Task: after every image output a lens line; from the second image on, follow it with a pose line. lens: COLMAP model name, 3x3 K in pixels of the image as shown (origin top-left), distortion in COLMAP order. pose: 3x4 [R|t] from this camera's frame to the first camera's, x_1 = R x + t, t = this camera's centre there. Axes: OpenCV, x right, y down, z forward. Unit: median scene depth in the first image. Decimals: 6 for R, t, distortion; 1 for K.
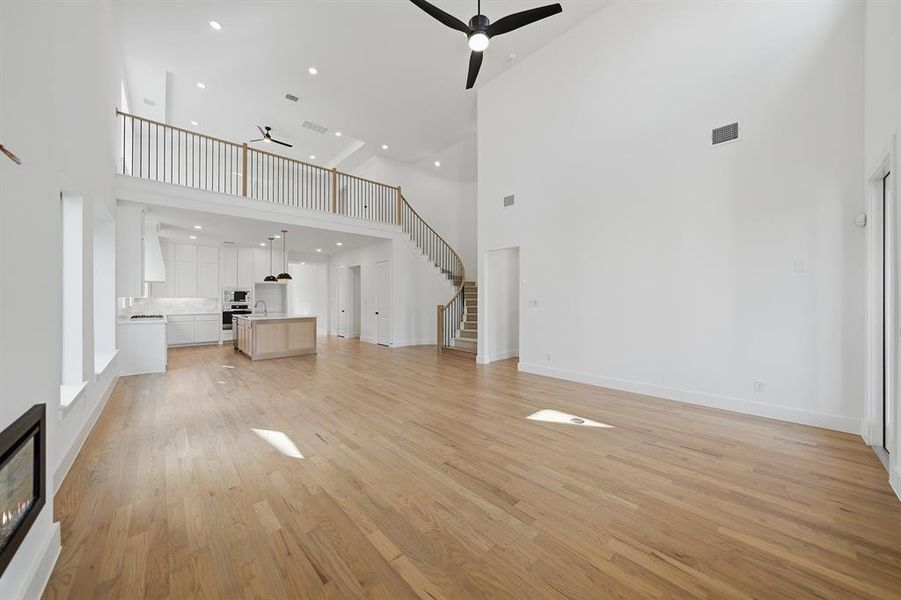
lens RADIAL K [[317.3, 0, 452.0], [0, 317.3, 297.9], [0, 0, 1]] dist [-0.019412, -0.000047]
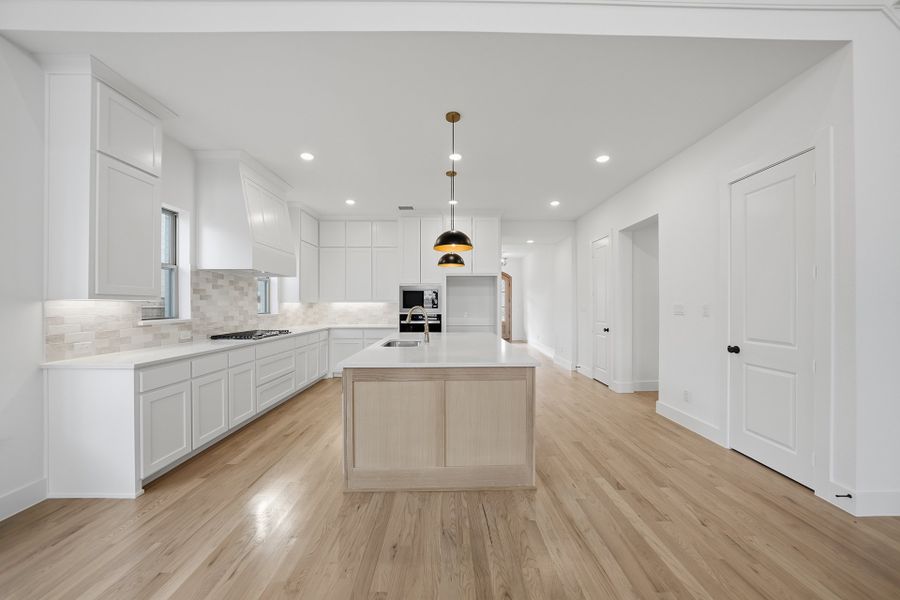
lens RADIAL K [[325.1, 0, 450.0], [0, 325.1, 300.0], [0, 0, 1]] dist [-0.018642, -0.000015]
pose [[0.737718, -0.009371, -0.675044, -0.310884], [0.003003, 0.999939, -0.010600, 0.004211], [0.675103, 0.005793, 0.737701, 0.798057]]
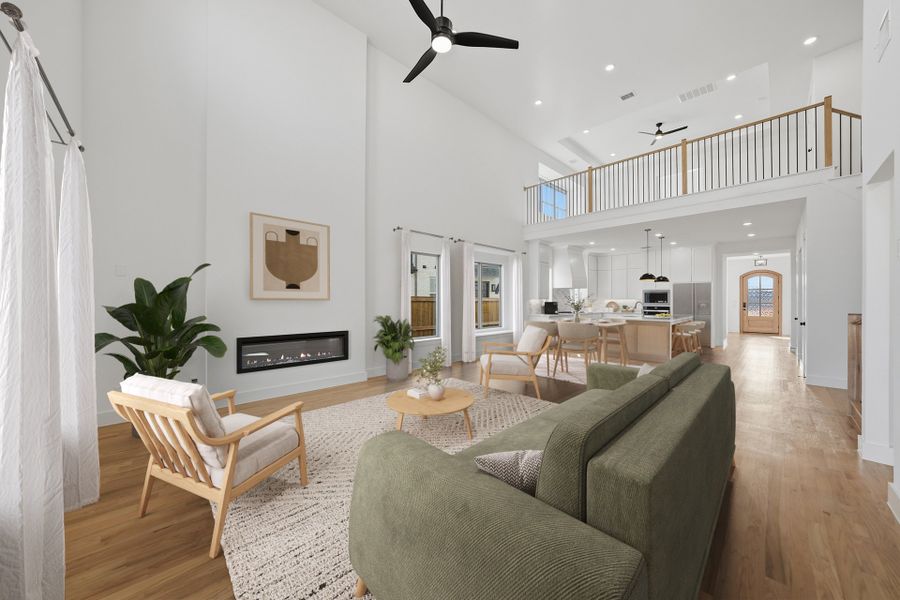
lens RADIAL K [[317.0, 0, 451.5], [0, 317.0, 297.9], [0, 0, 1]] dist [-0.019412, -0.000047]
pose [[0.013481, -0.007314, -0.999882, 0.460508], [0.002853, 0.999969, -0.007276, 0.001063], [0.999905, -0.002755, 0.013501, 0.432046]]
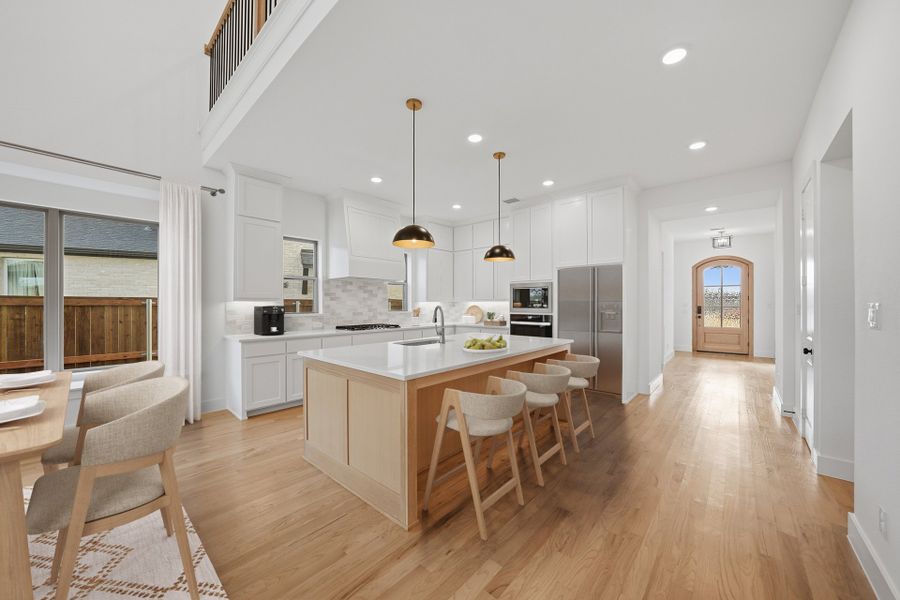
lens RADIAL K [[325.1, 0, 450.0], [0, 325.1, 300.0], [0, 0, 1]] dist [-0.018642, -0.000015]
pose [[0.092141, -0.011414, -0.995681, -0.199750], [0.003669, 0.999931, -0.011124, 0.005547], [0.995739, -0.002629, 0.092176, 1.107080]]
